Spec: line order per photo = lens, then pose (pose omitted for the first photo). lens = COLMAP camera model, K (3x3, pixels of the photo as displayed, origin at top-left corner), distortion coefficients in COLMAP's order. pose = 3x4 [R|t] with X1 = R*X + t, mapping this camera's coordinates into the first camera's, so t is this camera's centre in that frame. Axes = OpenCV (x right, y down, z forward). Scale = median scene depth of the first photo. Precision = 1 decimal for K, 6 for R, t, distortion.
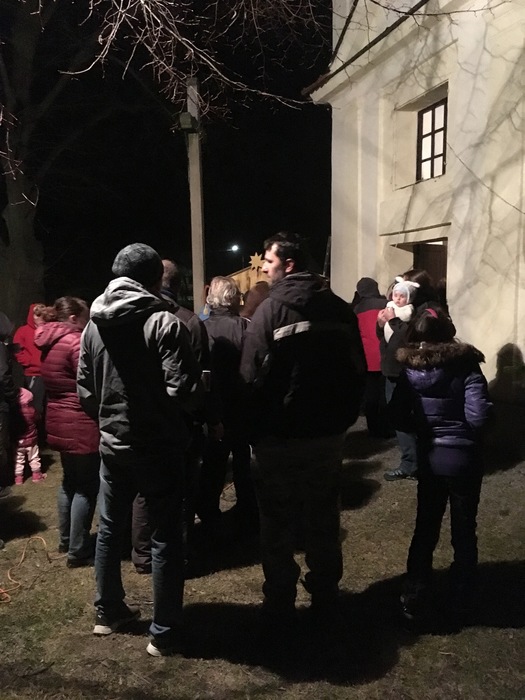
lens RADIAL K [[590.4, 0, 262.0], [0, 590.4, 352.7], [0, 0, 1]] dist [0.052096, -0.066133]
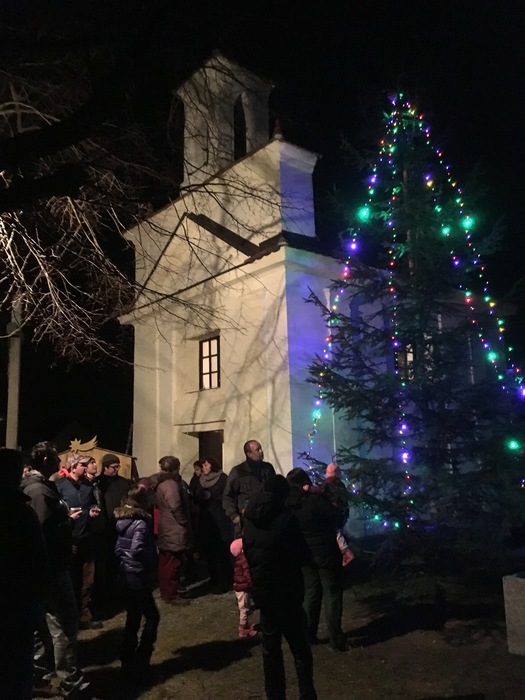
lens RADIAL K [[590.4, 0, 262.9], [0, 590.4, 351.1], [0, 0, 1]] dist [0.052096, -0.066133]
pose [[0.928523, 0.050845, 0.367778, -0.126519], [0.055332, 0.960565, -0.272494, 0.018538], [-0.367129, 0.273367, 0.889093, -0.339919]]
